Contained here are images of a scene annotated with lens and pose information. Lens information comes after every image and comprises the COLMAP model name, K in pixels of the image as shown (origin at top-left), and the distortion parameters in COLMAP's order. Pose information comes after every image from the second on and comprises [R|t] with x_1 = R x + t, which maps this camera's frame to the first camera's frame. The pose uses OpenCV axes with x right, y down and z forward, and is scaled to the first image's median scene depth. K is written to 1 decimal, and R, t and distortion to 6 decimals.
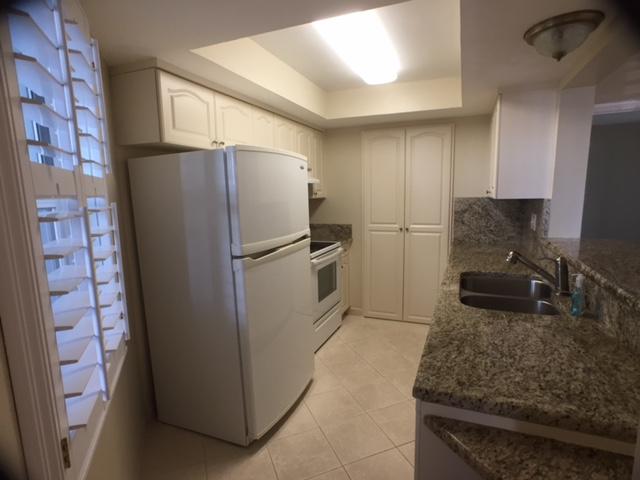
lens RADIAL K [[344.8, 0, 325.2], [0, 344.8, 241.8], [0, 0, 1]] dist [-0.005878, 0.002430]
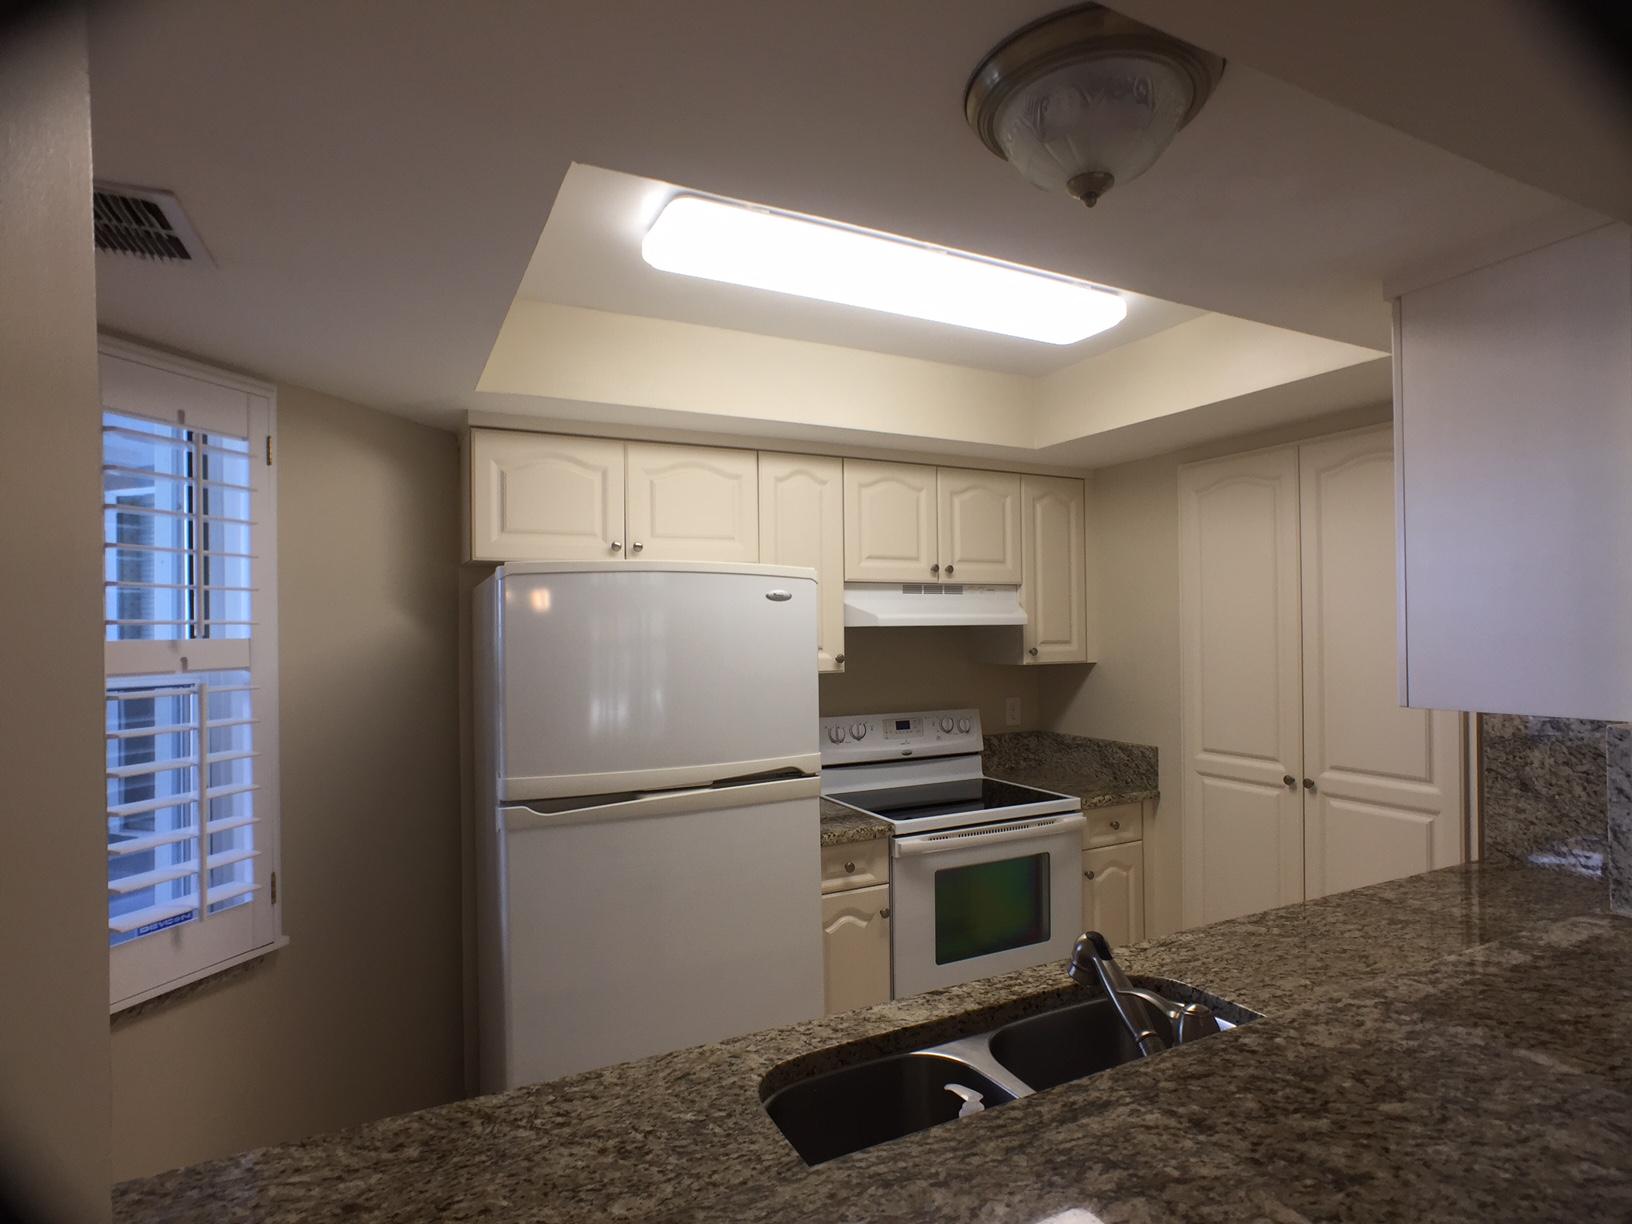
lens RADIAL K [[879.1, 0, 825.1], [0, 879.1, 622.8], [0, 0, 1]] dist [-0.005878, 0.002430]
pose [[0.758333, 0.005071, -0.651848, 0.414436], [-0.095833, 0.989972, -0.103787, -0.055833], [0.644785, 0.141174, 0.751214, 0.183968]]
